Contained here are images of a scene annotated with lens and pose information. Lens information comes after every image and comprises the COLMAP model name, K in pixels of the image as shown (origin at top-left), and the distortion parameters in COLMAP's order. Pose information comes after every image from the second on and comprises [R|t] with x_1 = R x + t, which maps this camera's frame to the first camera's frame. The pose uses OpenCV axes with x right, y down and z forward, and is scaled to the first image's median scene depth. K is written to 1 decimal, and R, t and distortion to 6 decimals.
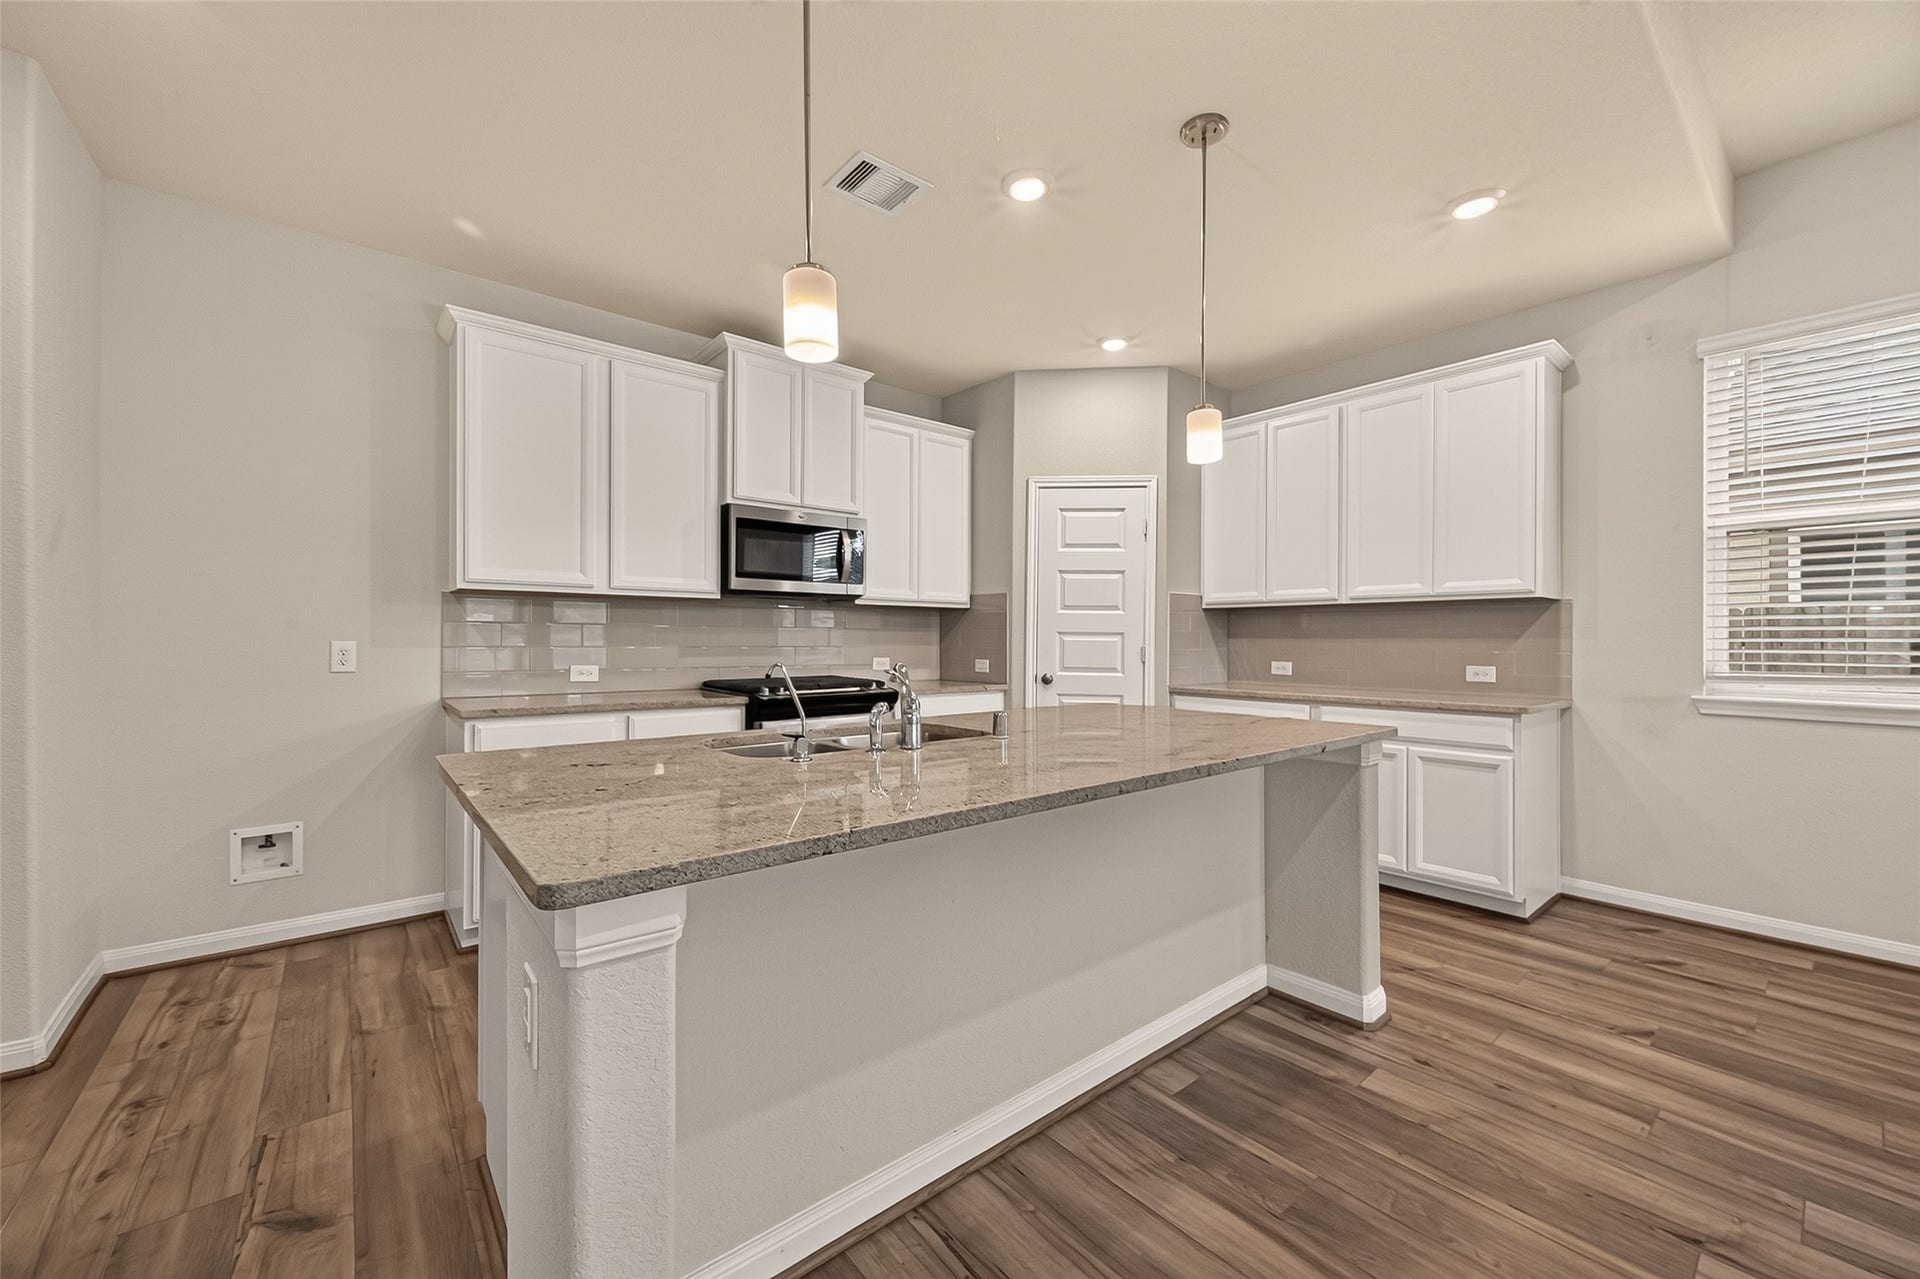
lens RADIAL K [[750.6, 0, 966.2], [0, 750.6, 643.9], [0, 0, 1]] dist [-0.001718, -0.000411]
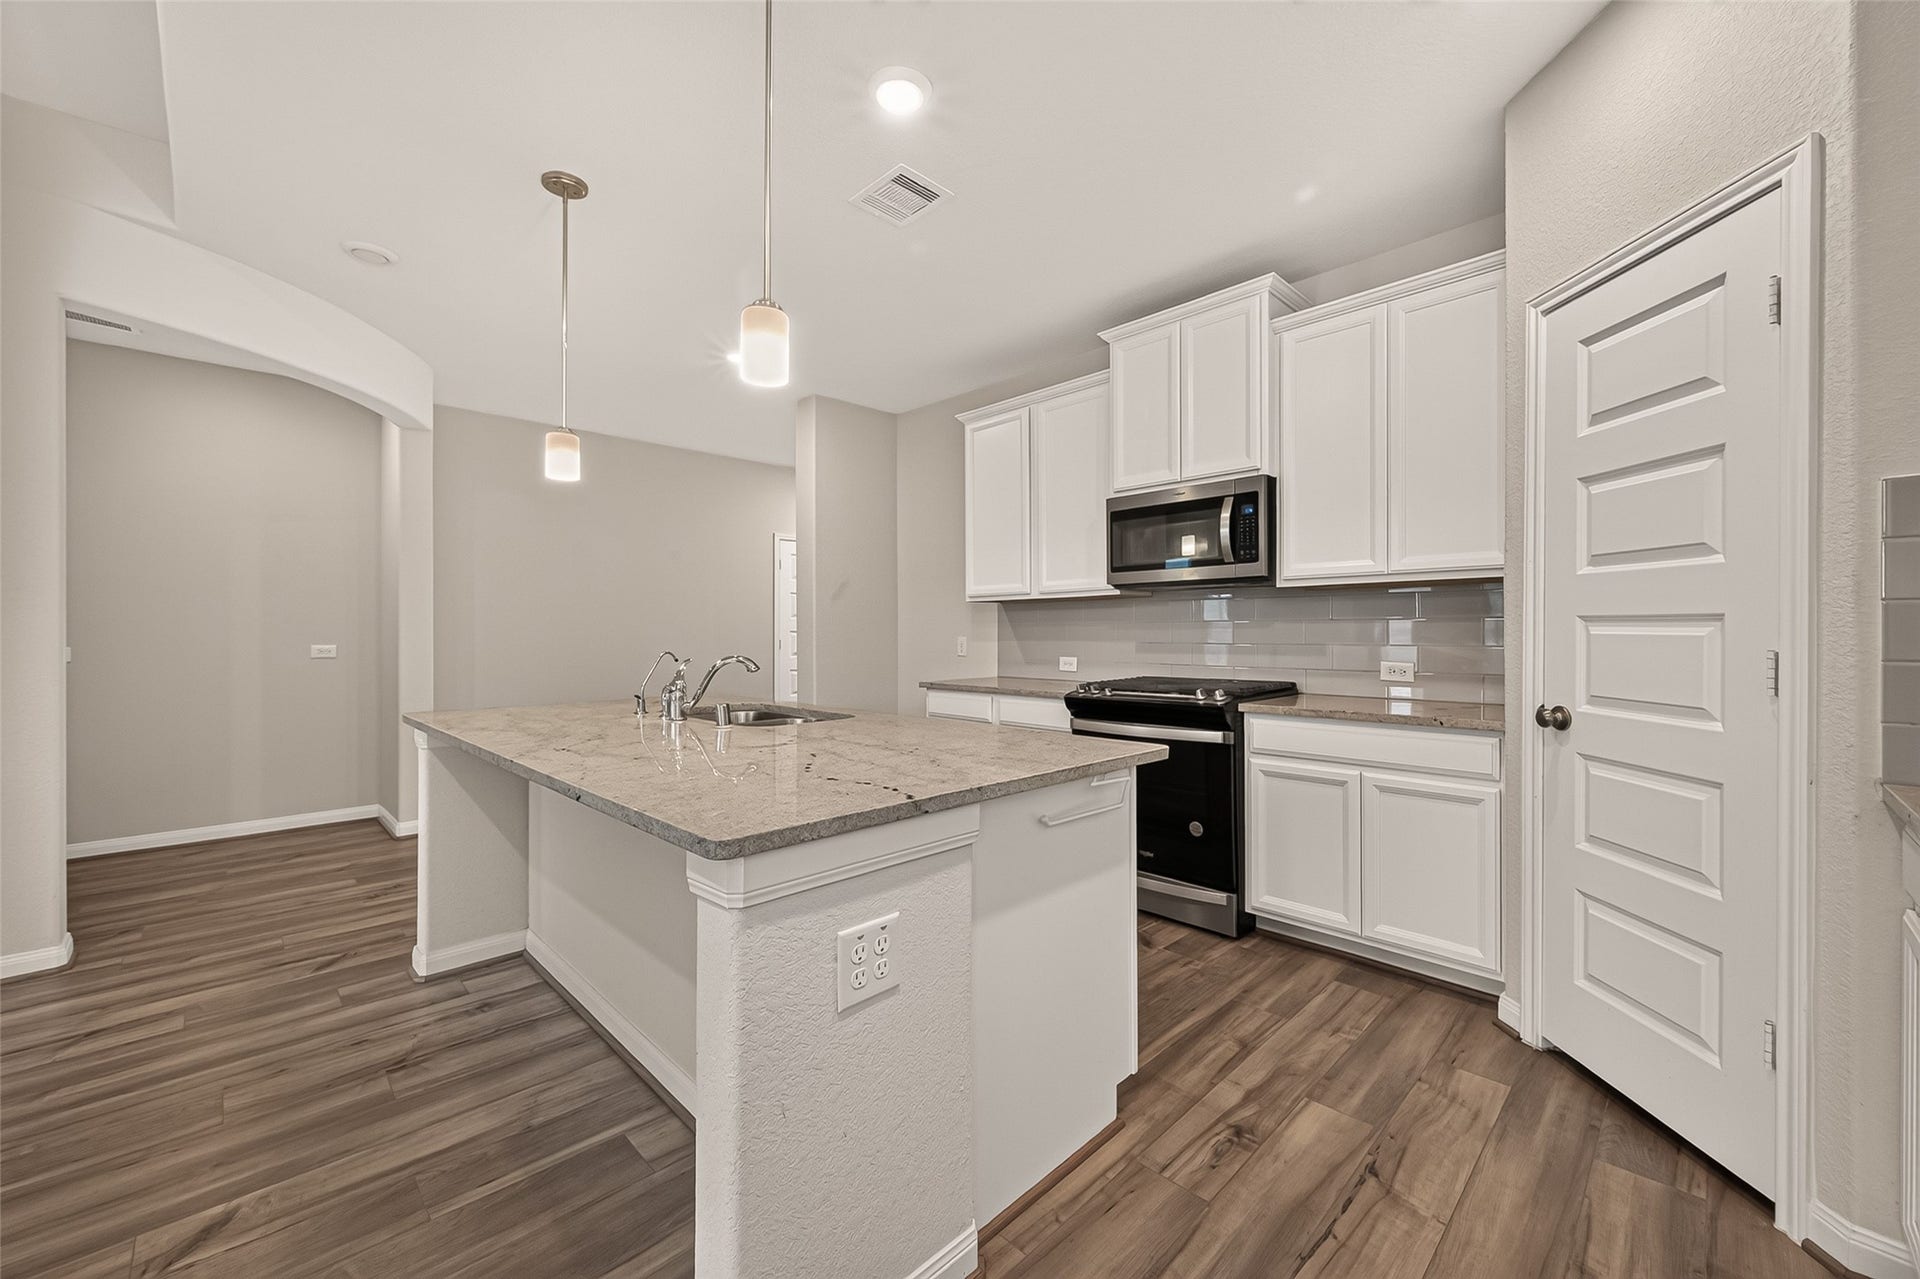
lens RADIAL K [[750.6, 0, 964.6], [0, 750.6, 634.5], [0, 0, 1]] dist [-0.001718, -0.000411]
pose [[0.076605, -0.003590, -0.997055, 0.663712], [-0.000383, 0.999993, -0.003630, -0.003677], [0.997061, 0.000660, 0.076603, 0.729317]]
